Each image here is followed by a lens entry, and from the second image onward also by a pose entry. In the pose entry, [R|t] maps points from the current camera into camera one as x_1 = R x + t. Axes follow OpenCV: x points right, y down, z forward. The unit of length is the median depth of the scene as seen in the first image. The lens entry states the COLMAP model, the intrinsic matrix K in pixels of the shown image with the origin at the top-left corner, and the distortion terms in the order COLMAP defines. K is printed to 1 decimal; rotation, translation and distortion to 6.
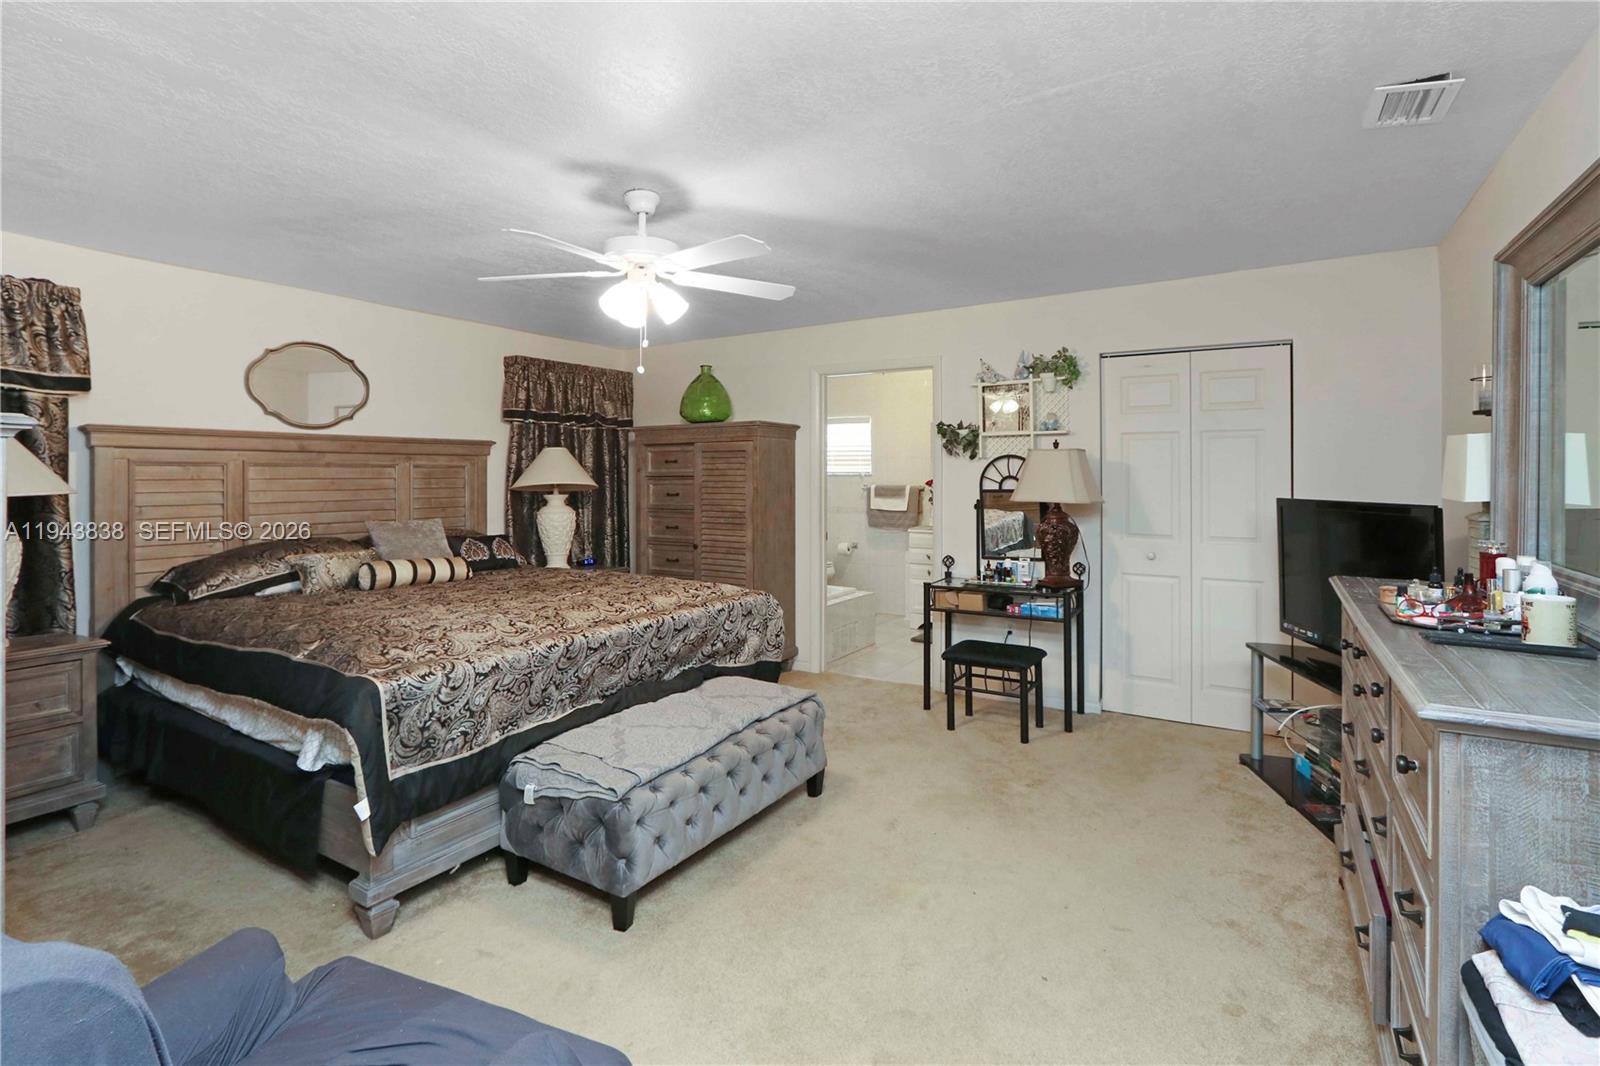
lens RADIAL K [[776.8, 0, 772.7], [0, 776.8, 479.7], [0, 0, 1]] dist [-0.017763, 0.003629]
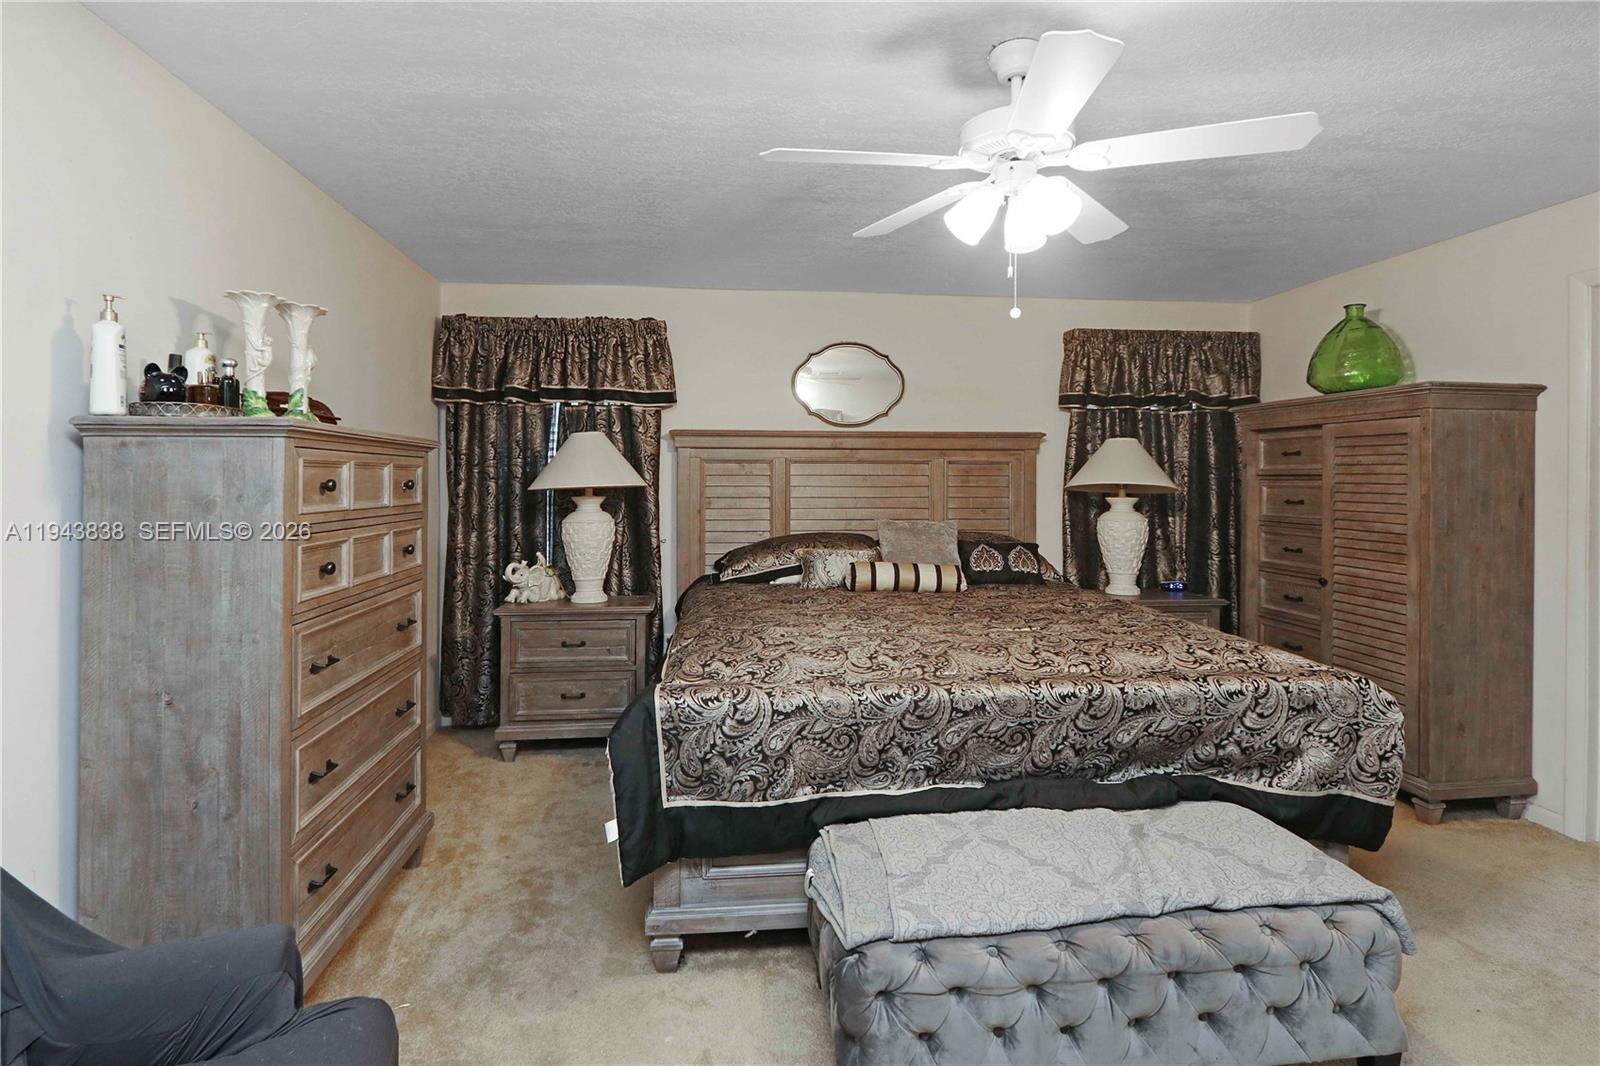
lens RADIAL K [[776.8, 0, 790.1], [0, 776.8, 475.7], [0, 0, 1]] dist [-0.017763, 0.003629]
pose [[0.619712, 0.005674, -0.784809, 0.192645], [-0.008350, 0.999965, 0.000636, -0.000760], [0.784785, 0.006159, 0.619738, 0.347546]]
